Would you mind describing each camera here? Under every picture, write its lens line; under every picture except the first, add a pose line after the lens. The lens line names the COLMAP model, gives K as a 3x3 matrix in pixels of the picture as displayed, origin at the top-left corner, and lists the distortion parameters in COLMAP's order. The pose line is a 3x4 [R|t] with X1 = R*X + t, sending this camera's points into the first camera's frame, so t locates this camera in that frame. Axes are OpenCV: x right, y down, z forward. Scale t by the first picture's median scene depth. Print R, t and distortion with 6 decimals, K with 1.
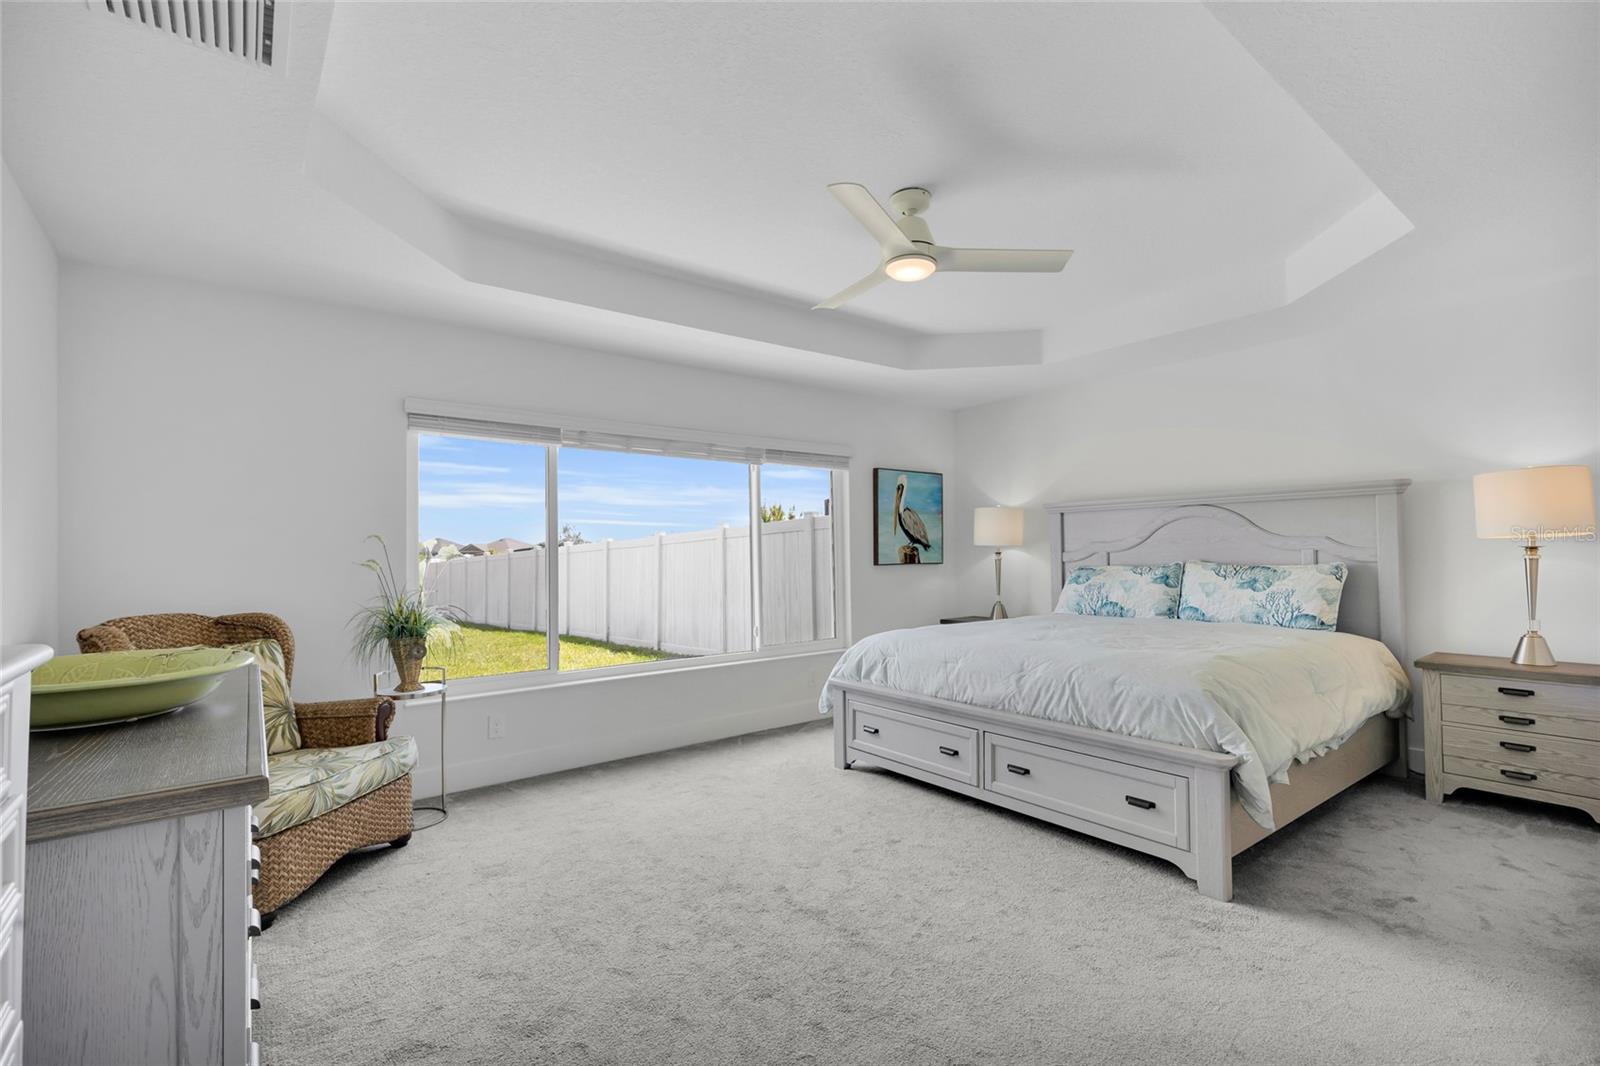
lens RADIAL K [[726.1, 0, 793.8], [0, 726.1, 540.1], [0, 0, 1]] dist [0.003002, 0.000235]
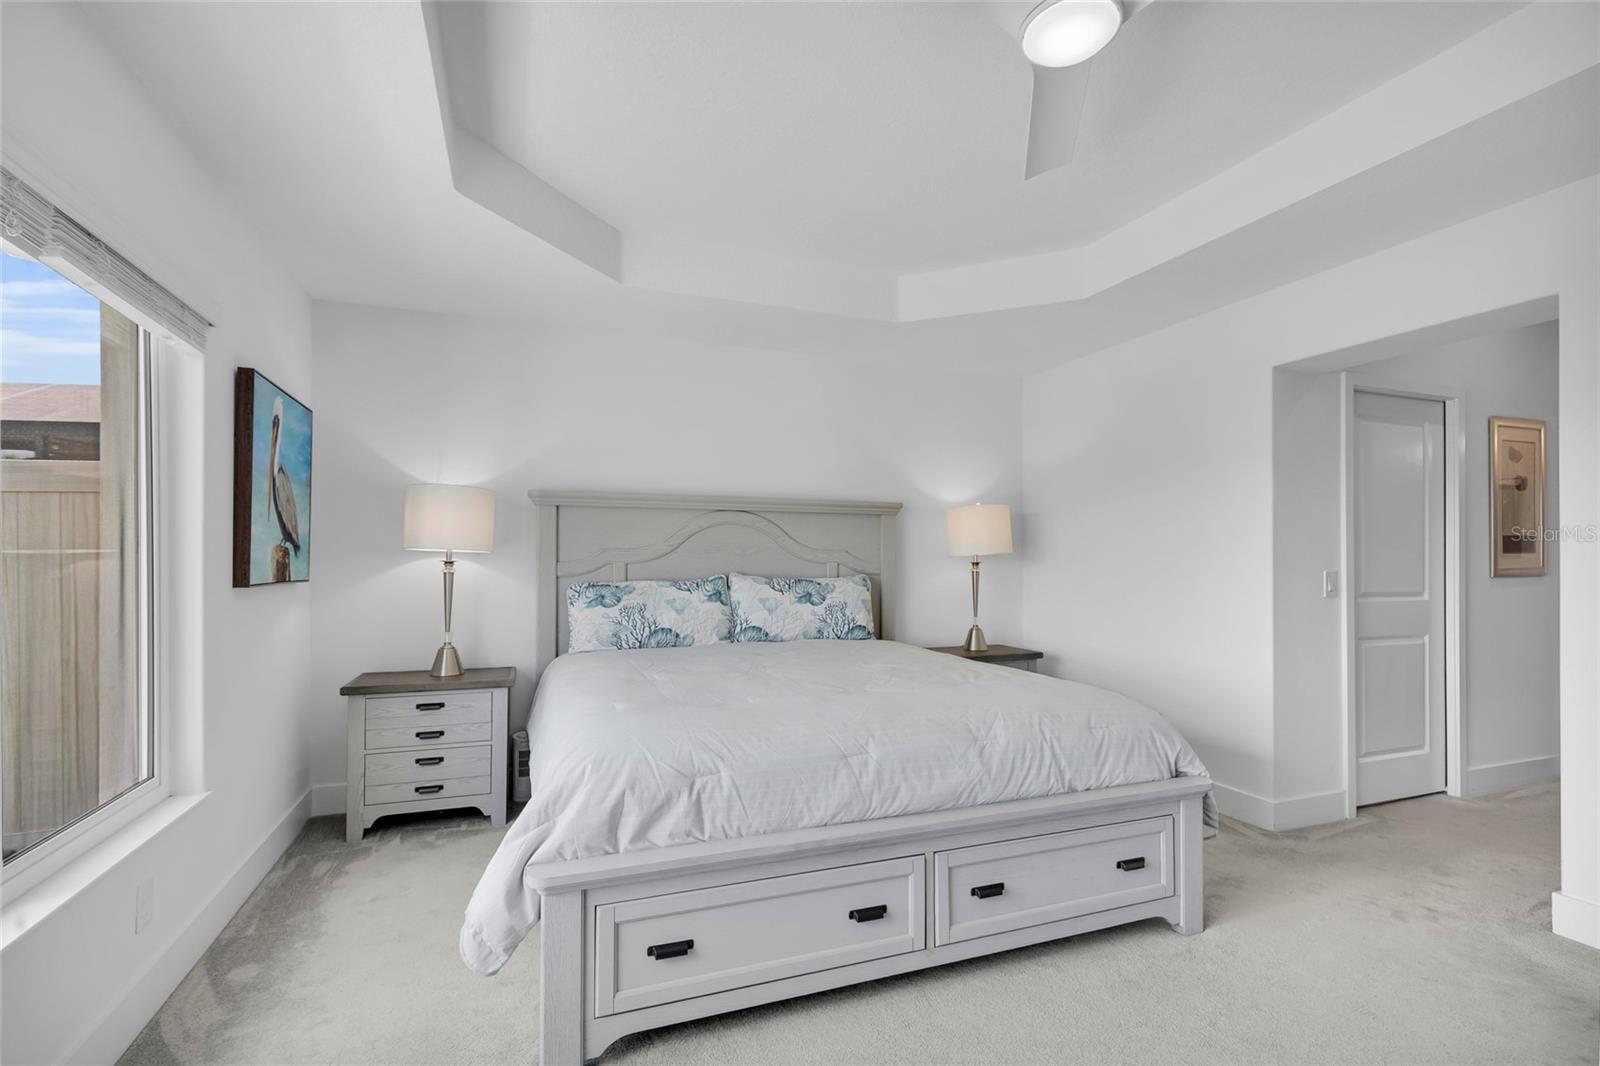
lens RADIAL K [[726.1, 0, 793.8], [0, 726.1, 540.1], [0, 0, 1]] dist [0.003002, 0.000235]
pose [[0.284570, 0.038933, 0.957864, -0.312017], [-0.025317, 0.999132, -0.033089, 0.017179], [-0.958321, -0.014834, 0.285308, 0.783575]]
